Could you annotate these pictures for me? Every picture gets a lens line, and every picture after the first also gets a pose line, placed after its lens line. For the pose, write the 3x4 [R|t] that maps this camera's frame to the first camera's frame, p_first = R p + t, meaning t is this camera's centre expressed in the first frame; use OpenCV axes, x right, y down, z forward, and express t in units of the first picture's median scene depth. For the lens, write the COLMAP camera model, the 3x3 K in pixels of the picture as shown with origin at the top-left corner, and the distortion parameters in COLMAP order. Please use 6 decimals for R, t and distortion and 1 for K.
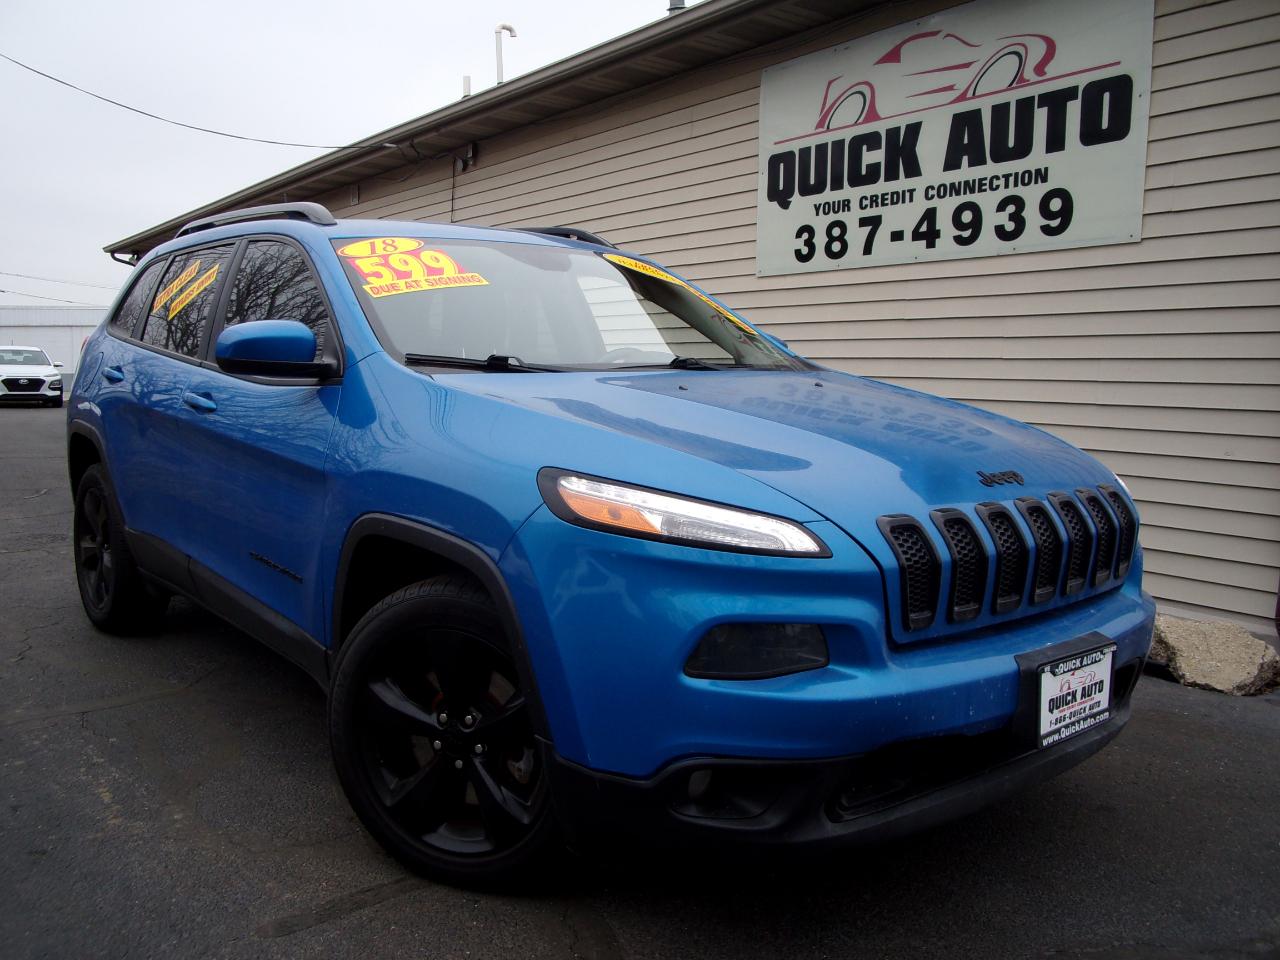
lens RADIAL K [[1112.2, 0, 639.4], [0, 1112.2, 490.9], [0, 0, 1]] dist [0.028468, -0.023675]
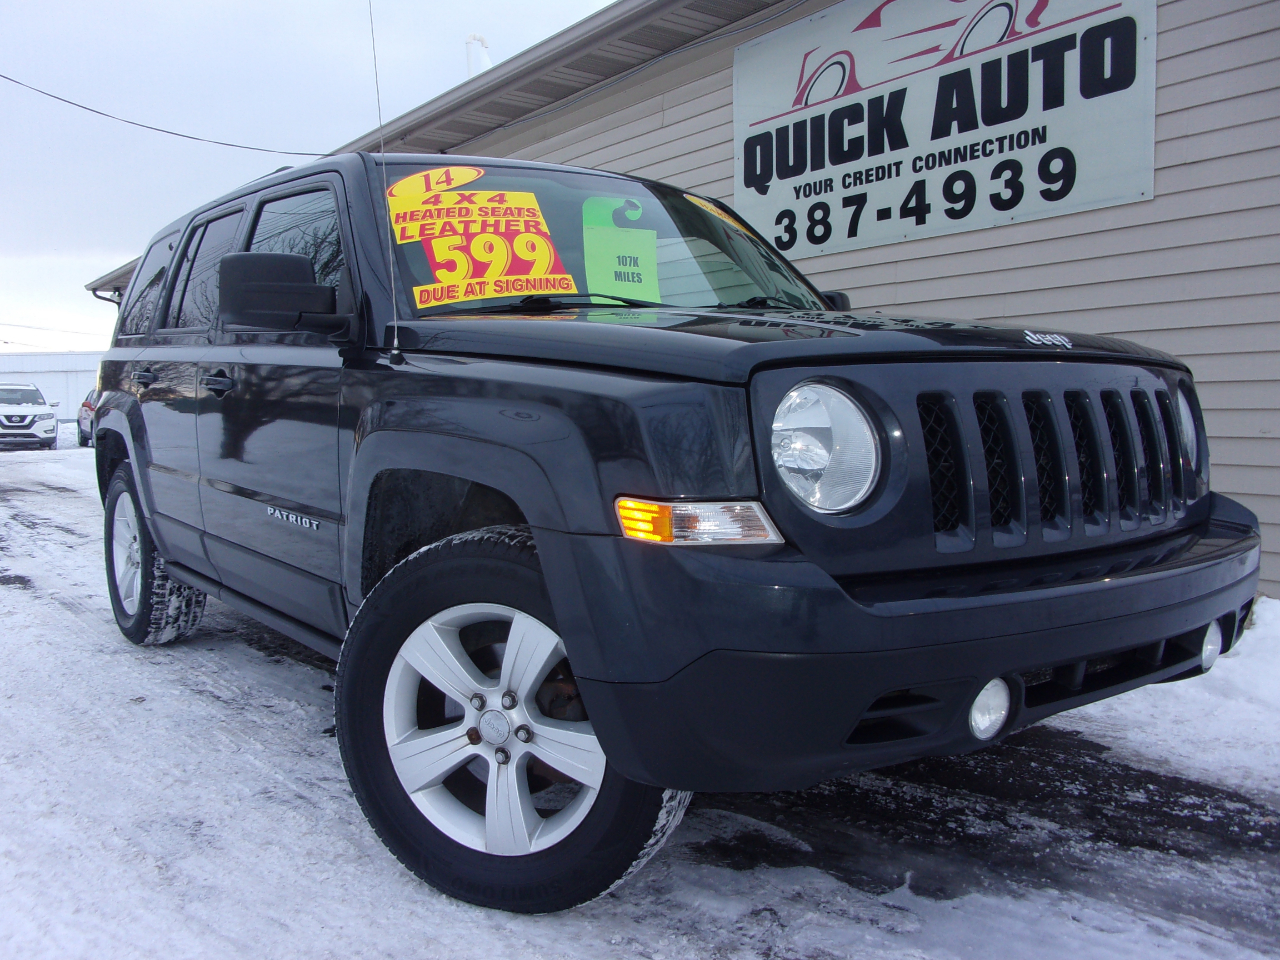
lens RADIAL K [[1112.2, 0, 642.5], [0, 1112.2, 489.4], [0, 0, 1]] dist [0.028468, -0.023675]
pose [[0.999649, -0.026196, -0.003879, 0.031062], [0.026042, 0.999029, -0.035548, 0.025596], [0.004806, 0.035434, 0.999360, 0.093294]]
